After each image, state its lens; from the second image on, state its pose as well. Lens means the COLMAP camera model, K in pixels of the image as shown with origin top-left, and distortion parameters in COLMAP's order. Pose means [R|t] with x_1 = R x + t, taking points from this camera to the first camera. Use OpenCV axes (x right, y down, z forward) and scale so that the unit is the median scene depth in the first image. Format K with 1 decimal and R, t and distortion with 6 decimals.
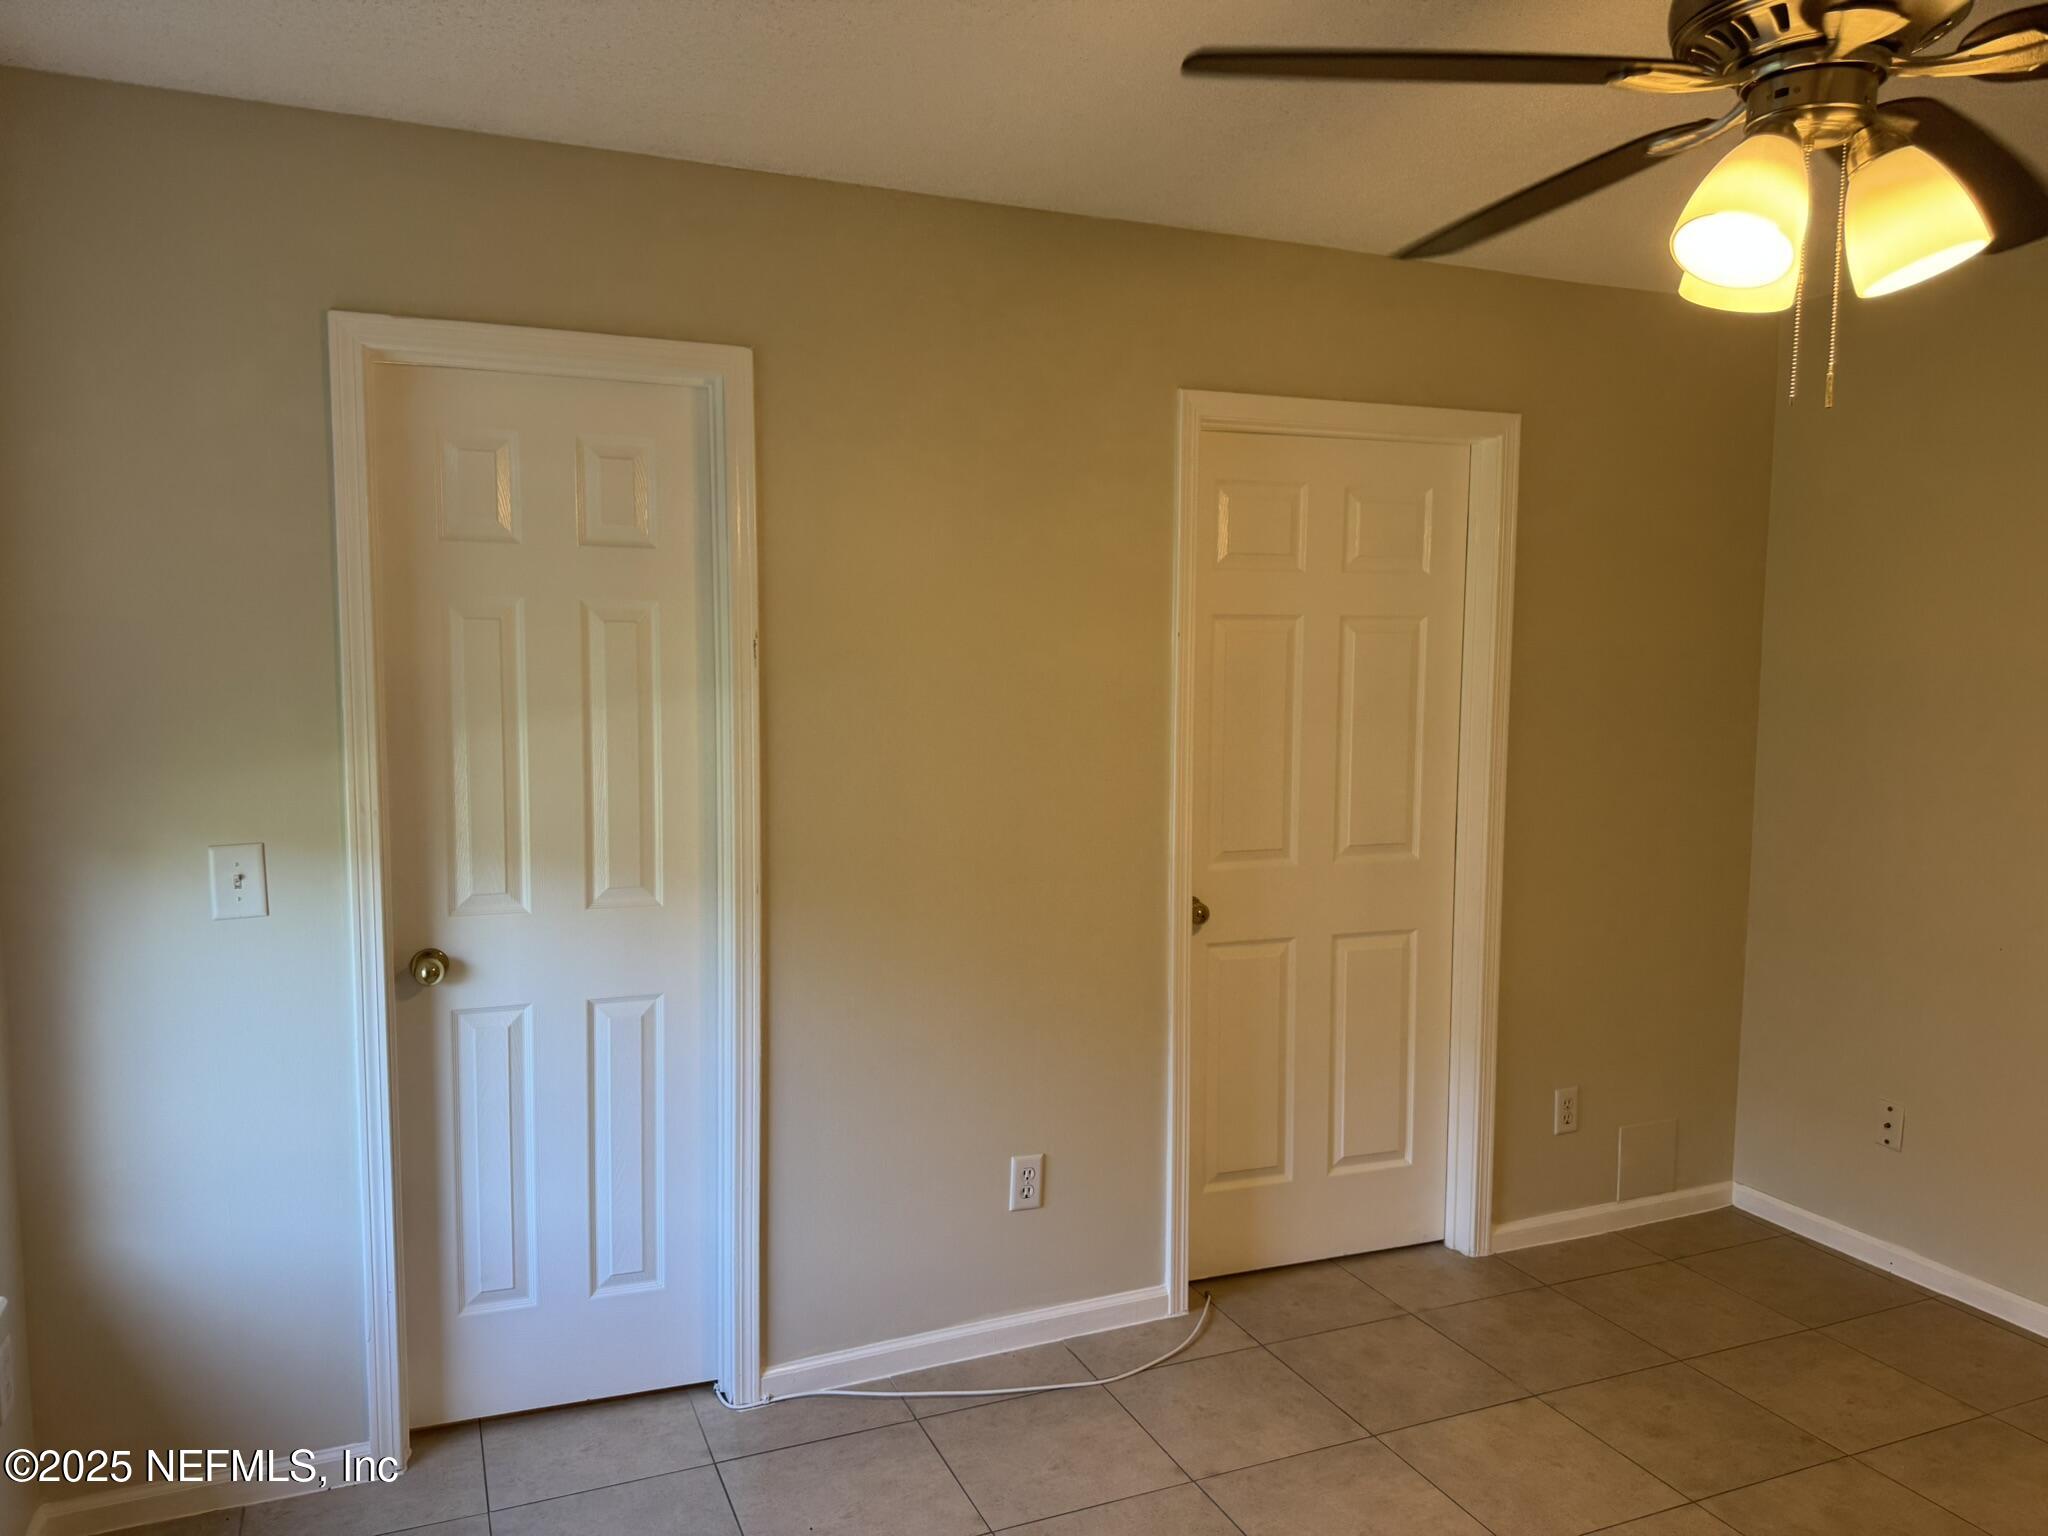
lens RADIAL K [[1449.1, 0, 1027.0], [0, 1449.1, 775.2], [0, 0, 1]] dist [0.054823, -0.061365]
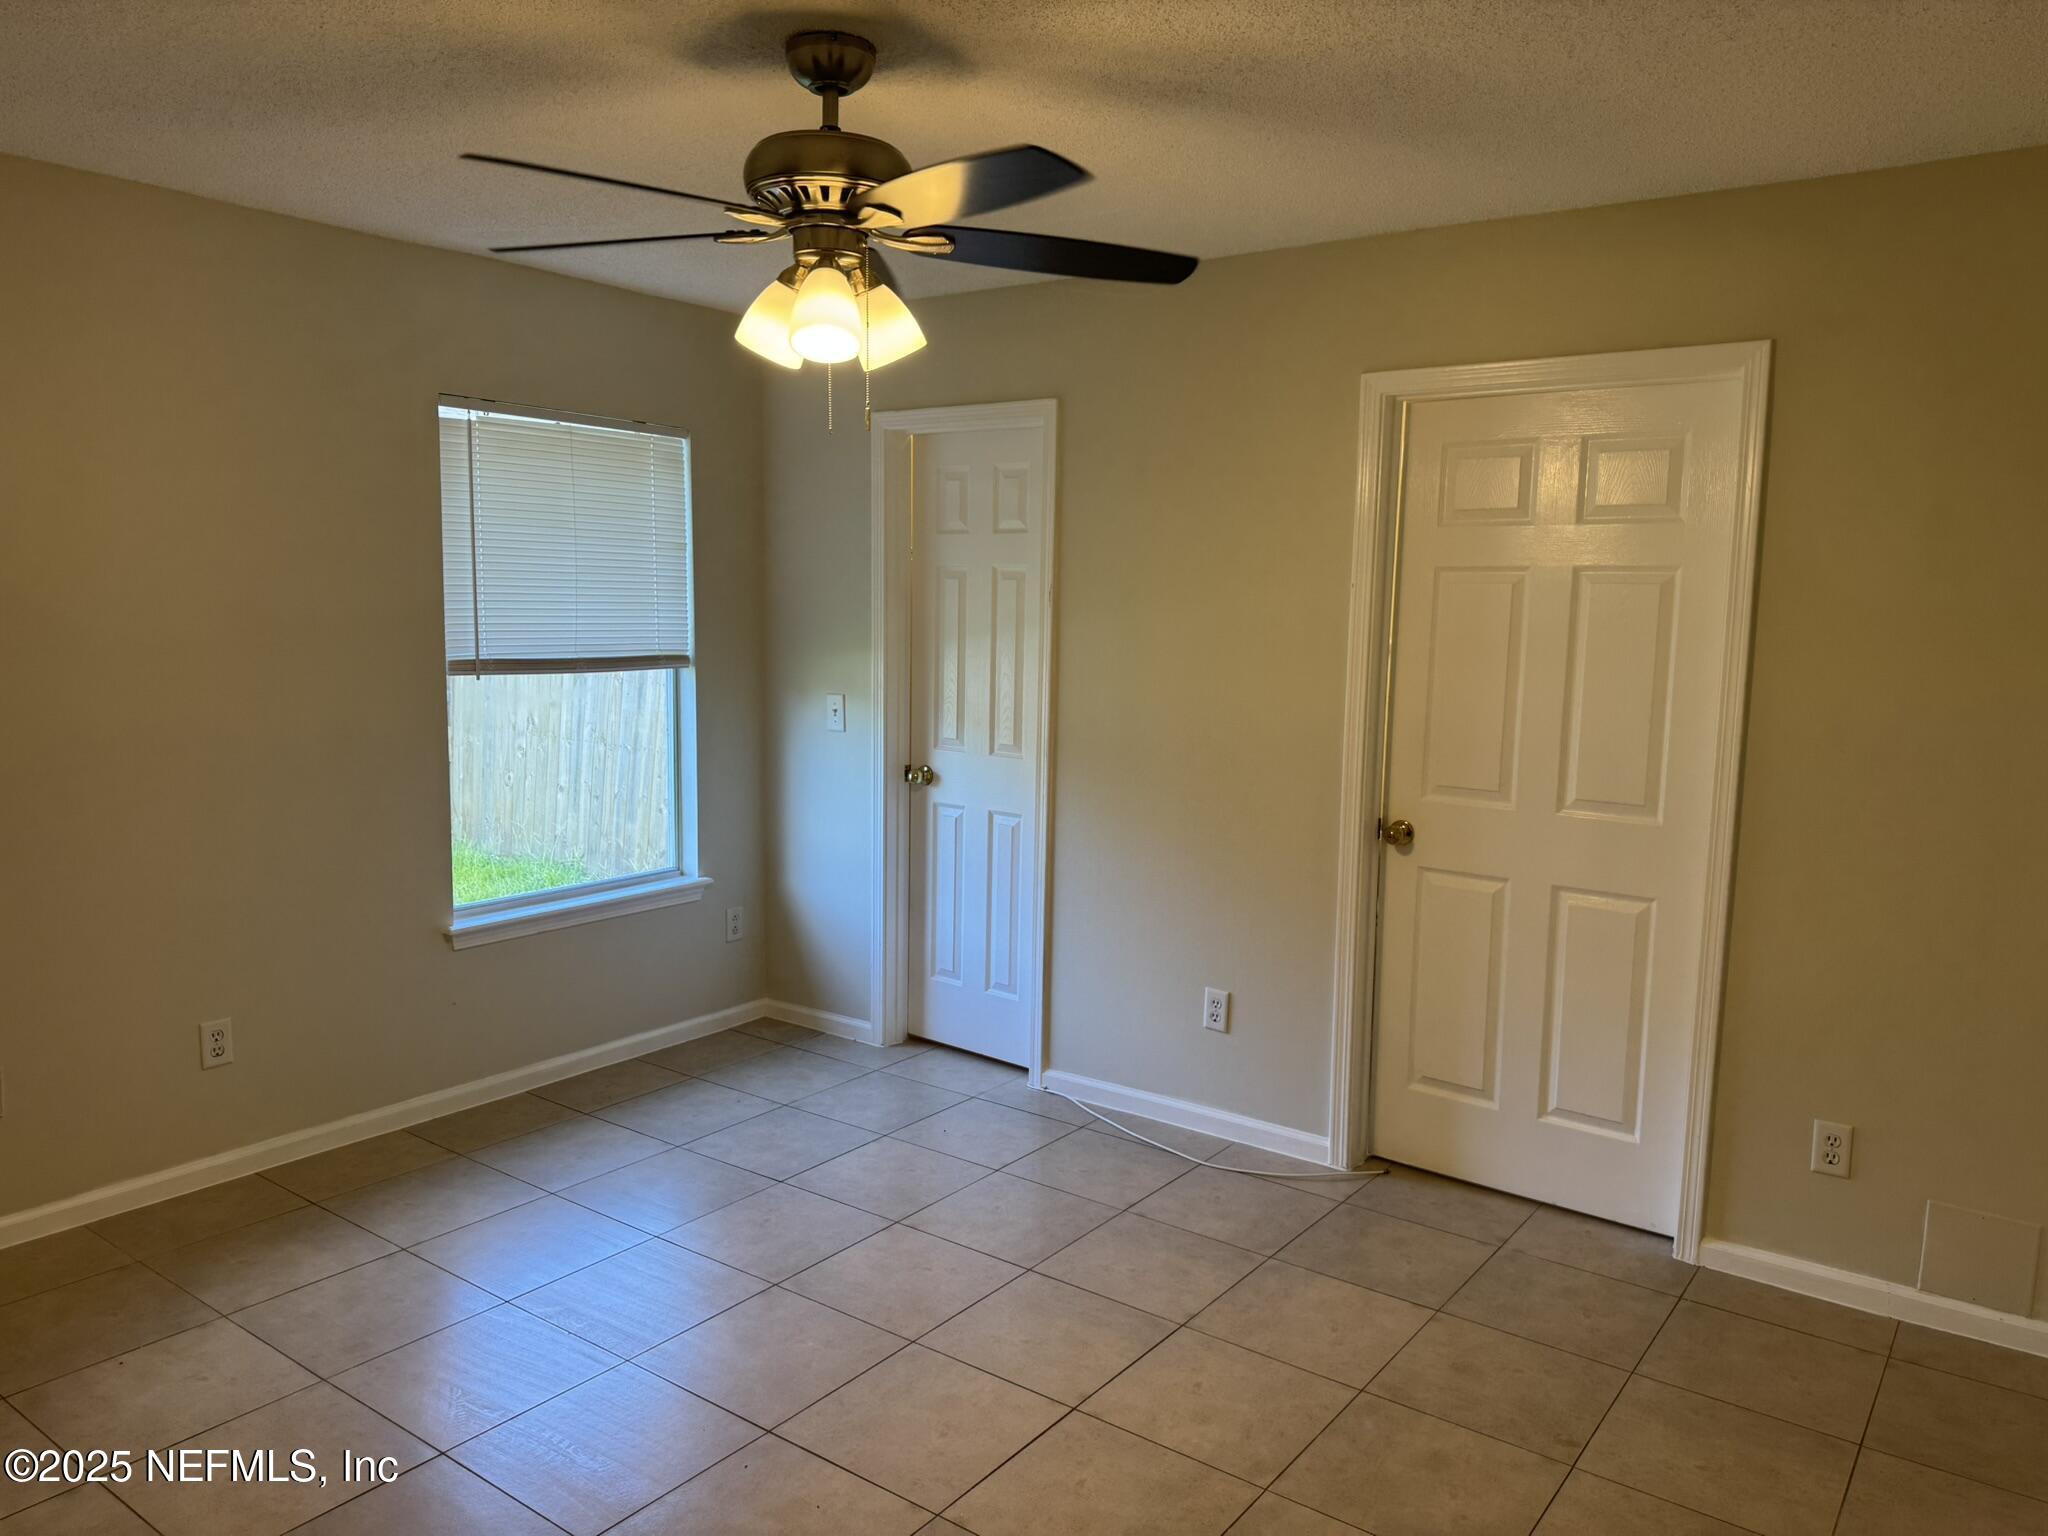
lens RADIAL K [[1449.1, 0, 1023.1], [0, 1449.1, 768.8], [0, 0, 1]] dist [0.054823, -0.061365]
pose [[0.504248, 0.107412, -0.856853, 0.999474], [-0.090510, 0.993343, 0.071258, -0.010788], [0.858802, 0.041622, 0.510613, 0.179764]]
